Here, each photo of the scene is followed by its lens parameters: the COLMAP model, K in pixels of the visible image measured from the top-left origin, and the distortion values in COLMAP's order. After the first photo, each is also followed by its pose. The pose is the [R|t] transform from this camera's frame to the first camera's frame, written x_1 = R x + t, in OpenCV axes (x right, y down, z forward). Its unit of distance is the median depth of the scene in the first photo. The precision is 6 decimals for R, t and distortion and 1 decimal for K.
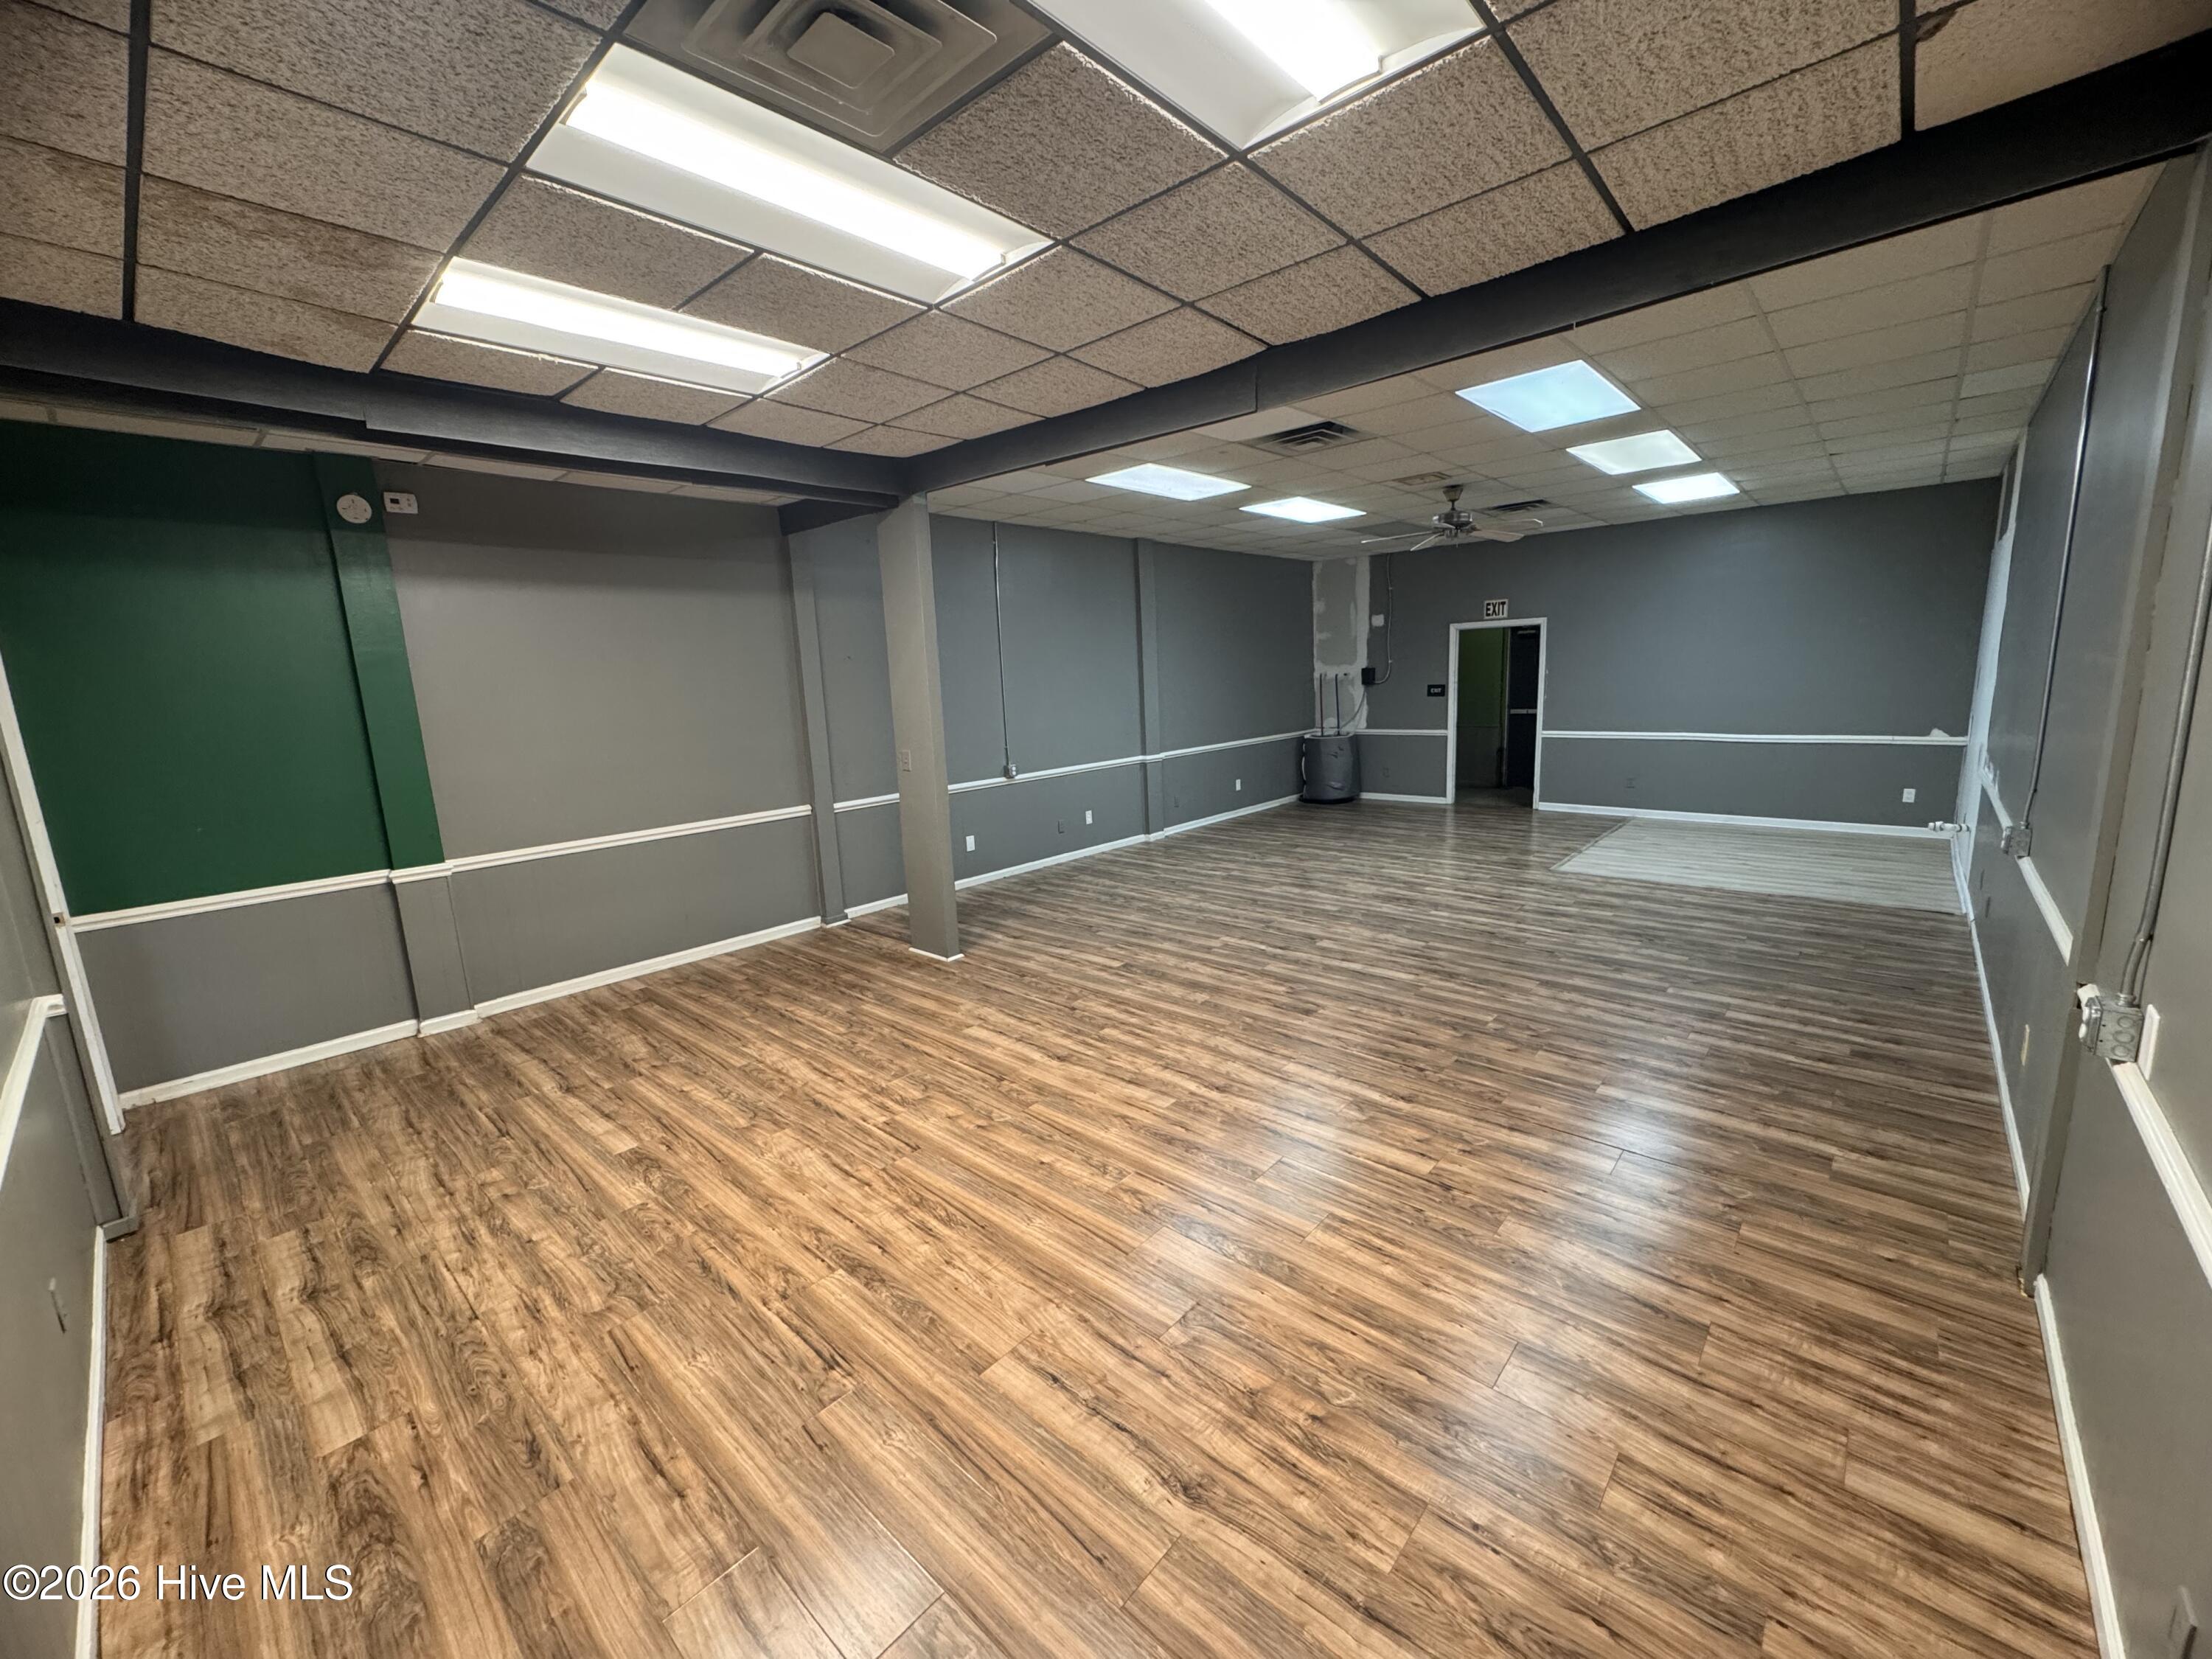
lens RADIAL K [[880.9, 0, 1106.7], [0, 880.9, 828.1], [0, 0, 1]] dist [-0.000740, 0.000085]
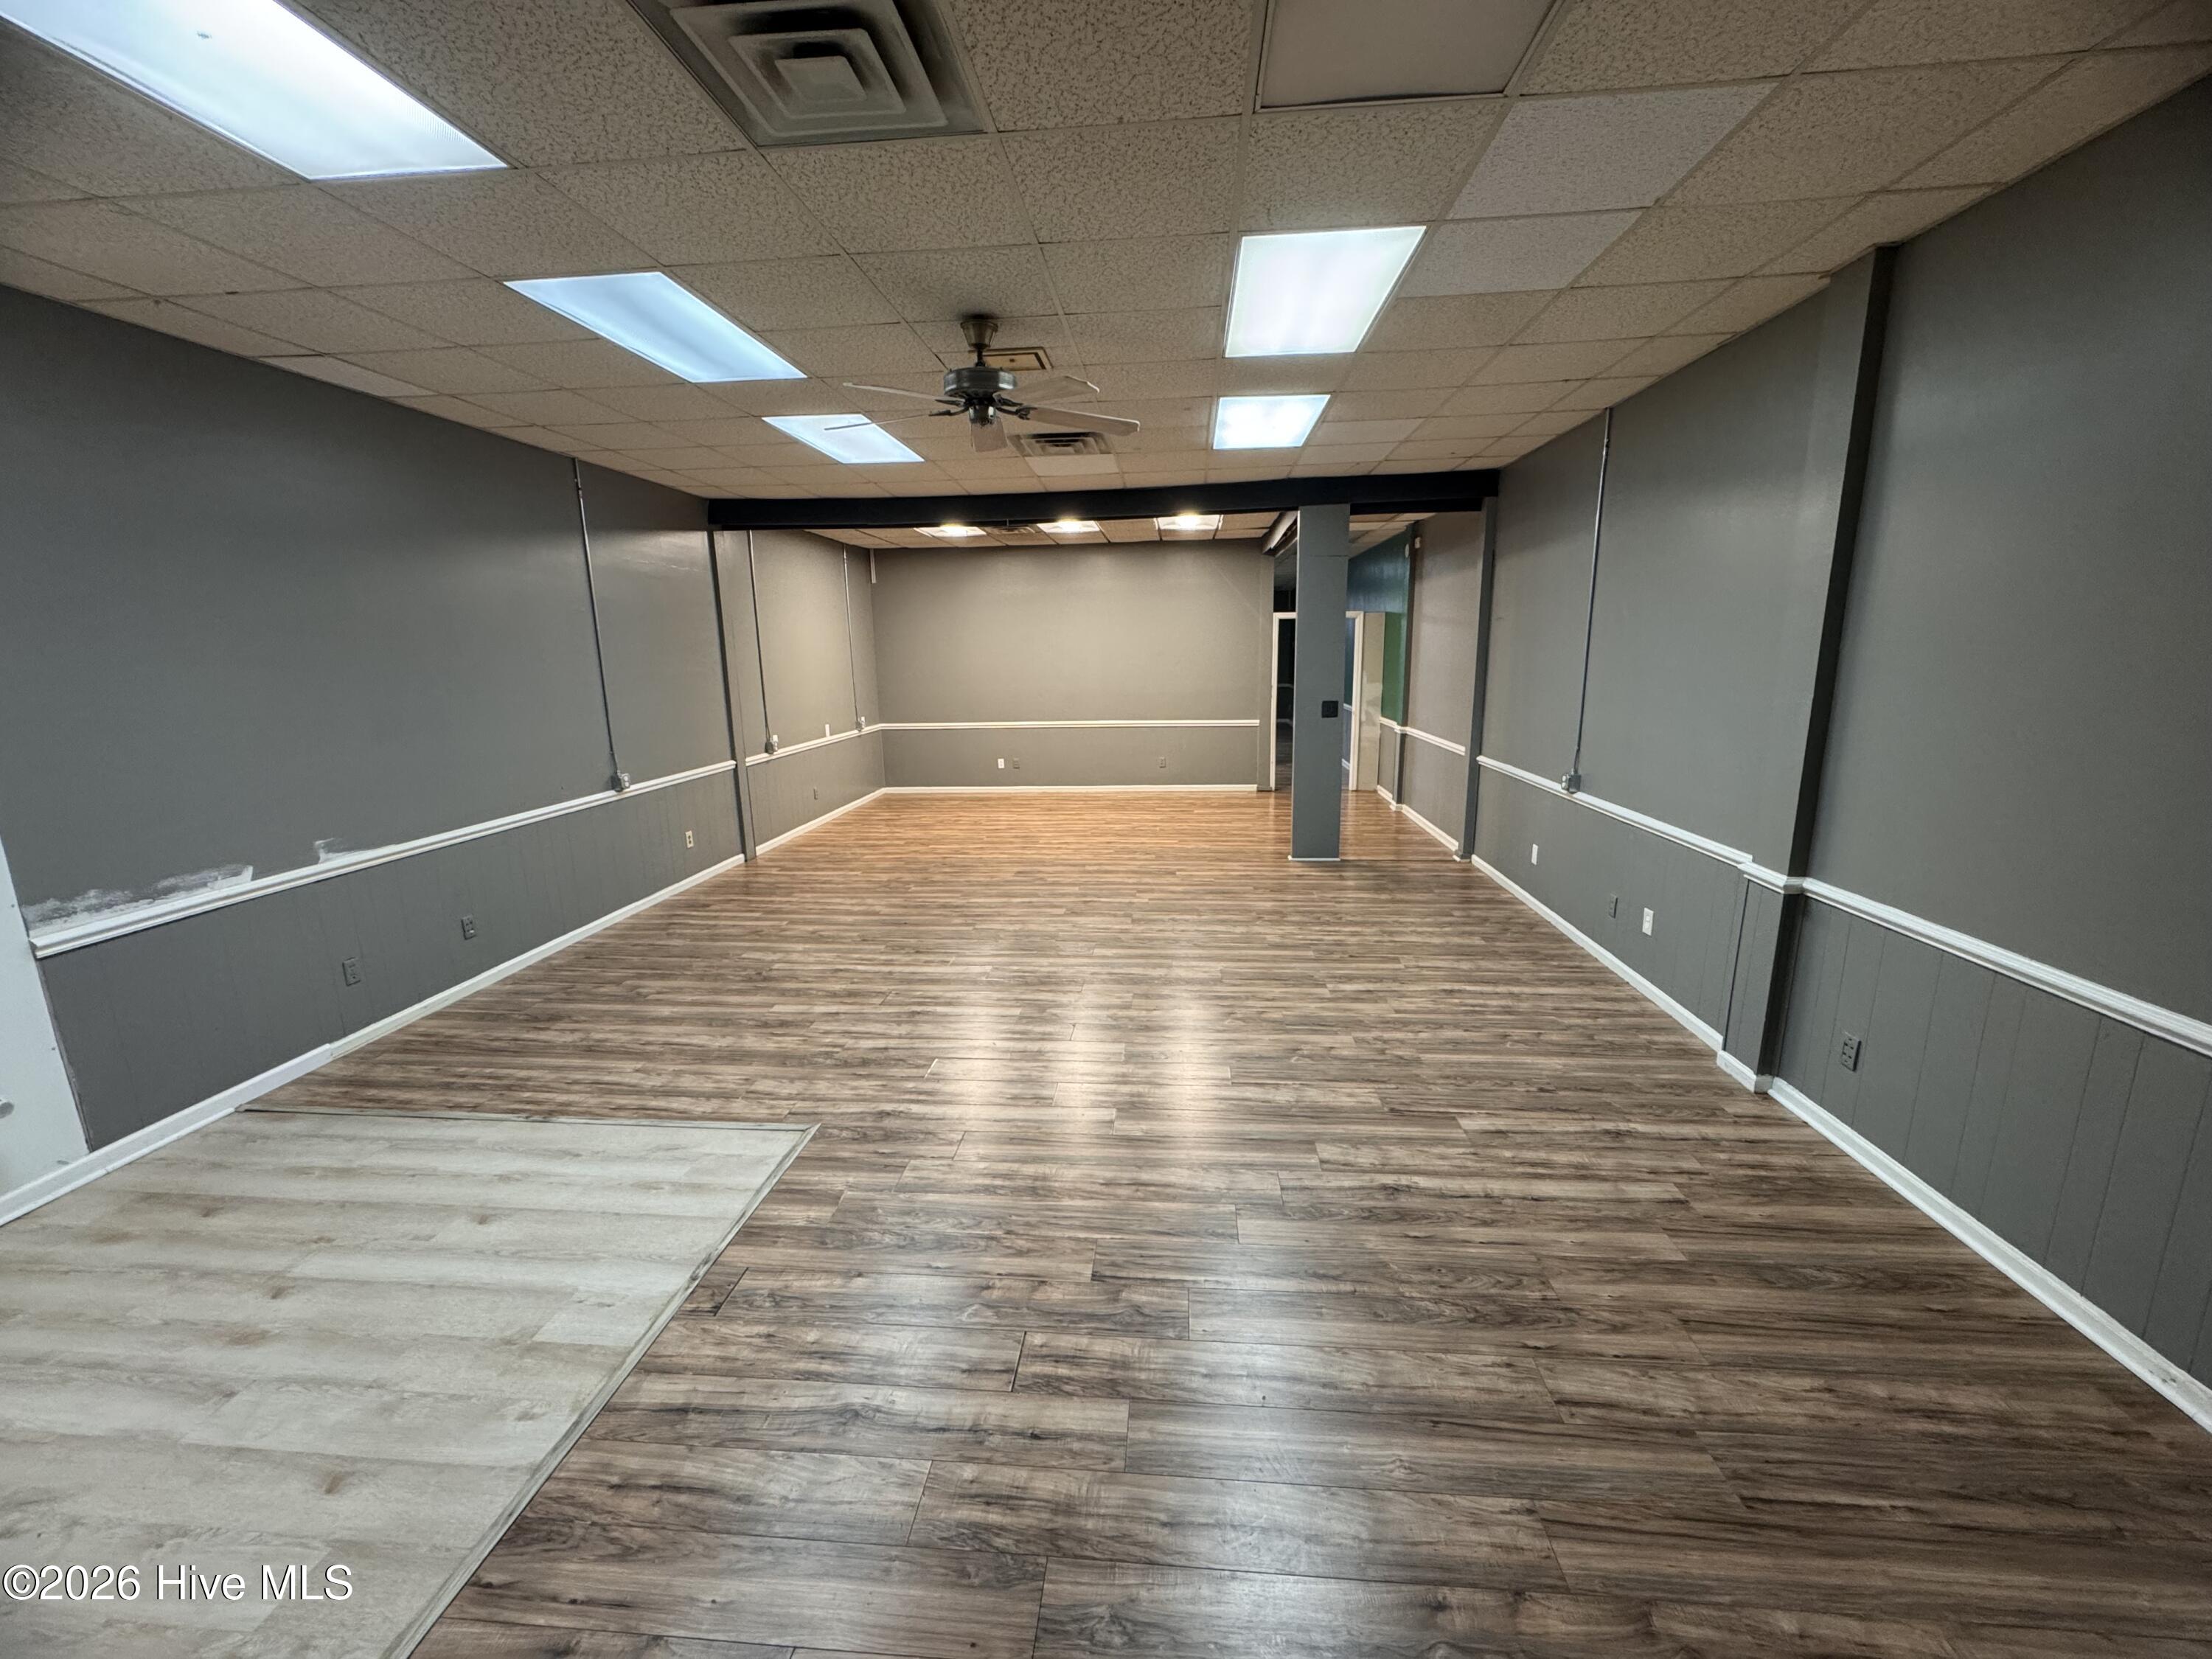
lens RADIAL K [[880.9, 0, 1113.2], [0, 880.9, 832.8], [0, 0, 1]] dist [-0.000740, 0.000085]
pose [[-0.795331, 0.180450, -0.578694, 1.128001], [-0.053835, 0.929865, 0.363942, -0.502095], [0.603780, 0.320608, -0.729836, 2.520028]]
